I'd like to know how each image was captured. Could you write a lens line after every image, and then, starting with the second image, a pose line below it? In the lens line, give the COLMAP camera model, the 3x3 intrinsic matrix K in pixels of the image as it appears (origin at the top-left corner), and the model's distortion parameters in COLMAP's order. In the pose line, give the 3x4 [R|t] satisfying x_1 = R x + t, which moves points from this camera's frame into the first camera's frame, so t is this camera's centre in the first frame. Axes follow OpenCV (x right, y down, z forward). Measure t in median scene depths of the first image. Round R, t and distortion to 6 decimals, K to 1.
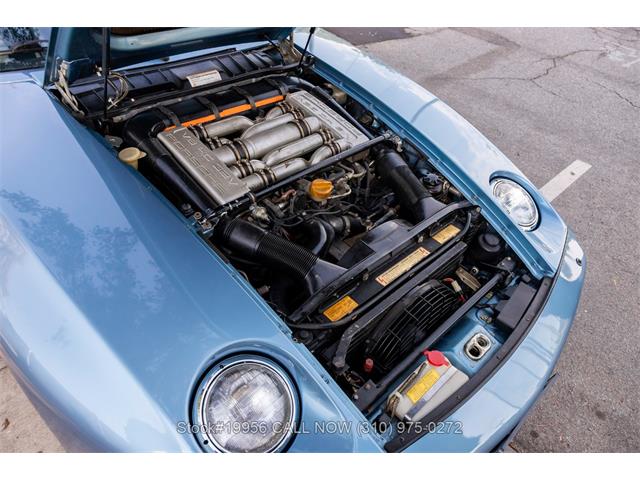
lens RADIAL K [[423.0, 0, 308.4], [0, 423.0, 239.5], [0, 0, 1]] dist [0.001982, -0.000280]
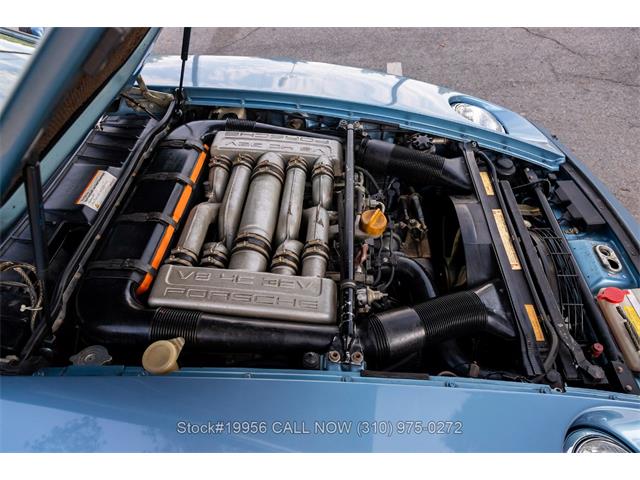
lens RADIAL K [[423.0, 0, 308.4], [0, 423.0, 239.5], [0, 0, 1]] dist [0.001982, -0.000280]
pose [[0.712984, -0.592955, 0.374243, -0.351644], [0.570984, 0.800771, 0.180950, -0.287159], [-0.406978, 0.084672, 0.909505, 0.303112]]
